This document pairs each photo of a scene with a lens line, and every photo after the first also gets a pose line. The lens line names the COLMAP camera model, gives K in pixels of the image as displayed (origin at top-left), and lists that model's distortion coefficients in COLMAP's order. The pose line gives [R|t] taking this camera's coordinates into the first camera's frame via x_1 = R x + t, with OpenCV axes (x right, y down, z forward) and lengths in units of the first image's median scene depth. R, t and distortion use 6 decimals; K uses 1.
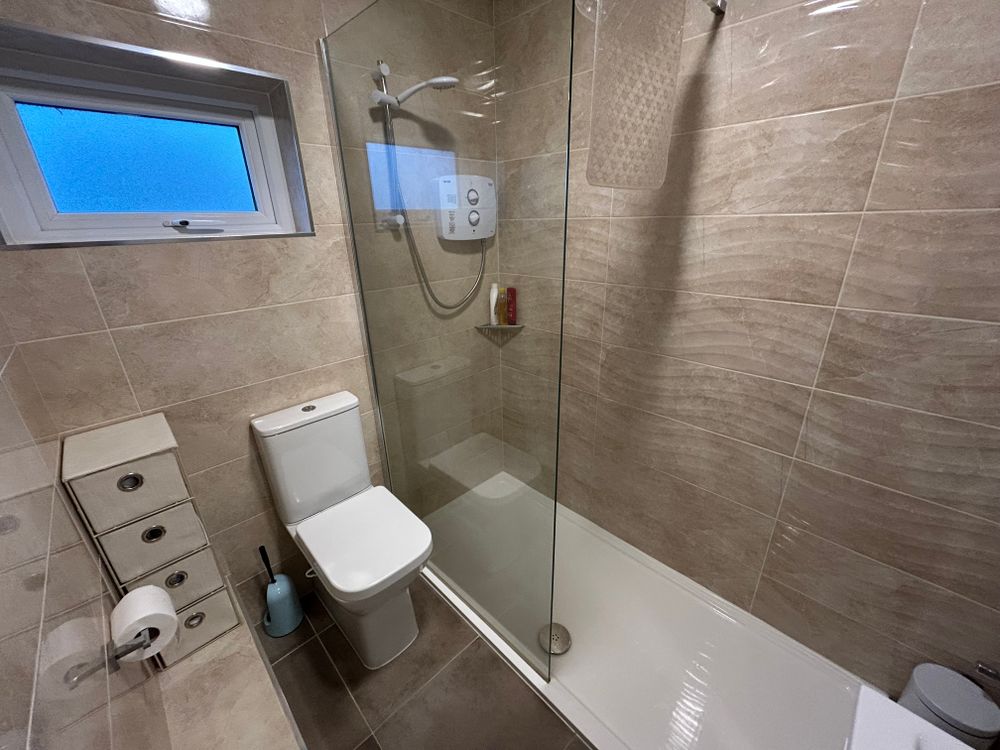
lens RADIAL K [[402.5, 0, 500.7], [0, 402.5, 376.3], [0, 0, 1]] dist [0.000399, 0.000725]
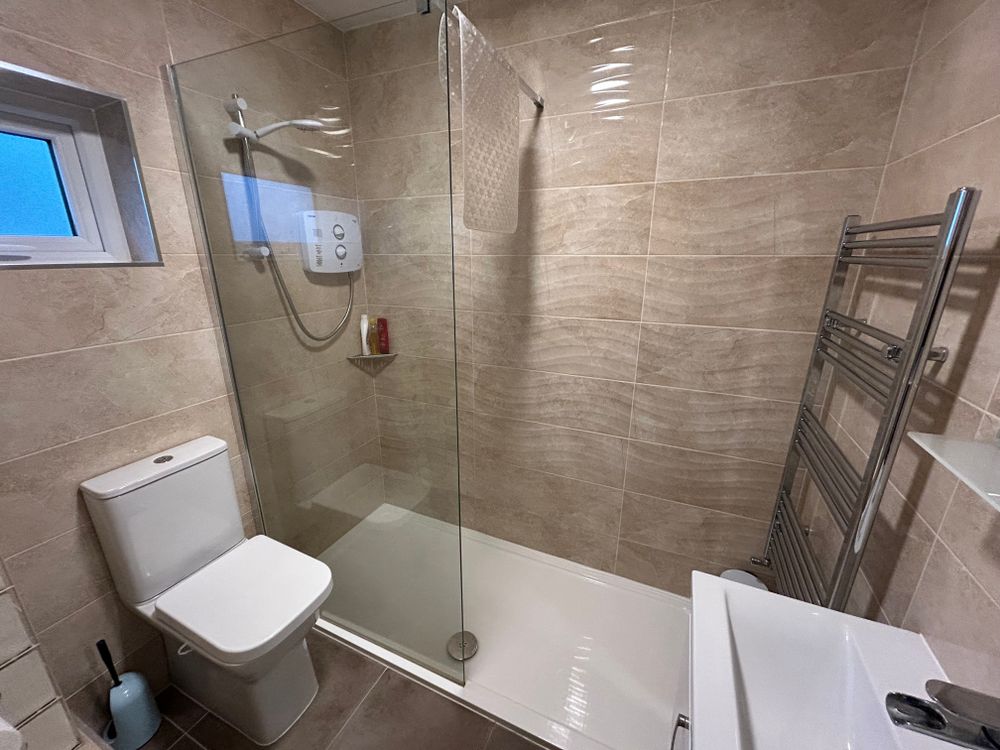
lens RADIAL K [[402.5, 0, 500.7], [0, 402.5, 376.3], [0, 0, 1]] dist [0.000399, 0.000725]
pose [[0.931975, -0.081239, 0.353302, -0.092699], [0.109926, 0.992012, -0.061868, 0.036300], [-0.345454, 0.096496, 0.933461, -0.082181]]
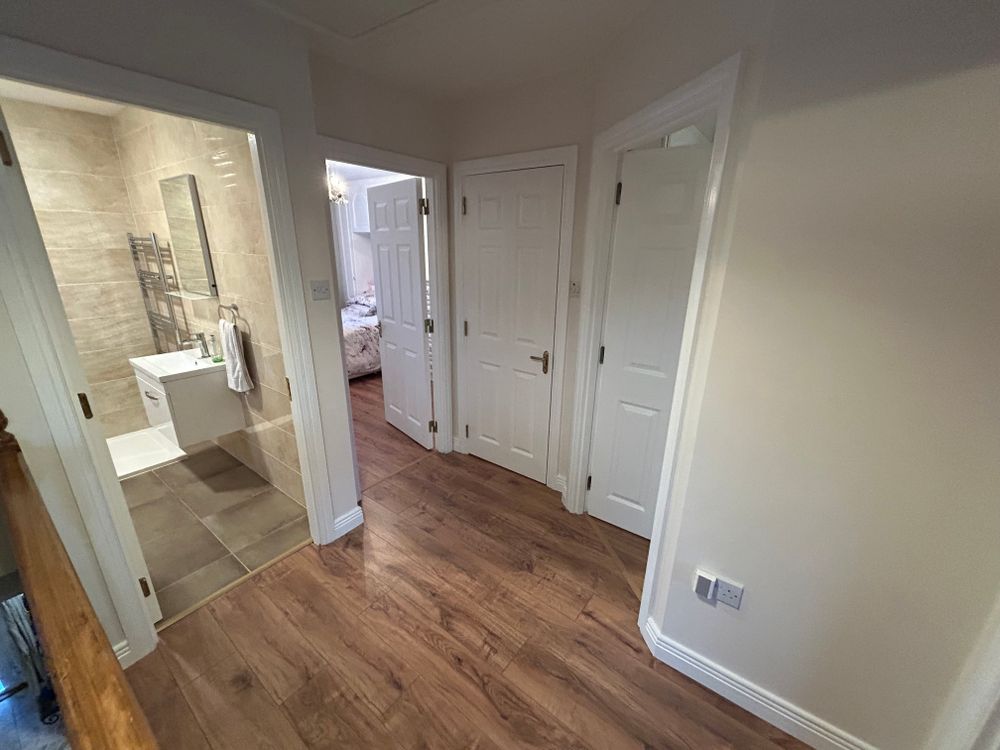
lens RADIAL K [[402.5, 0, 500.7], [0, 402.5, 376.3], [0, 0, 1]] dist [0.000399, 0.000725]
pose [[-0.155920, -0.277712, 0.947927, -1.664374], [0.357468, 0.878753, 0.316244, 0.439135], [-0.920818, 0.388162, -0.037742, -1.040444]]
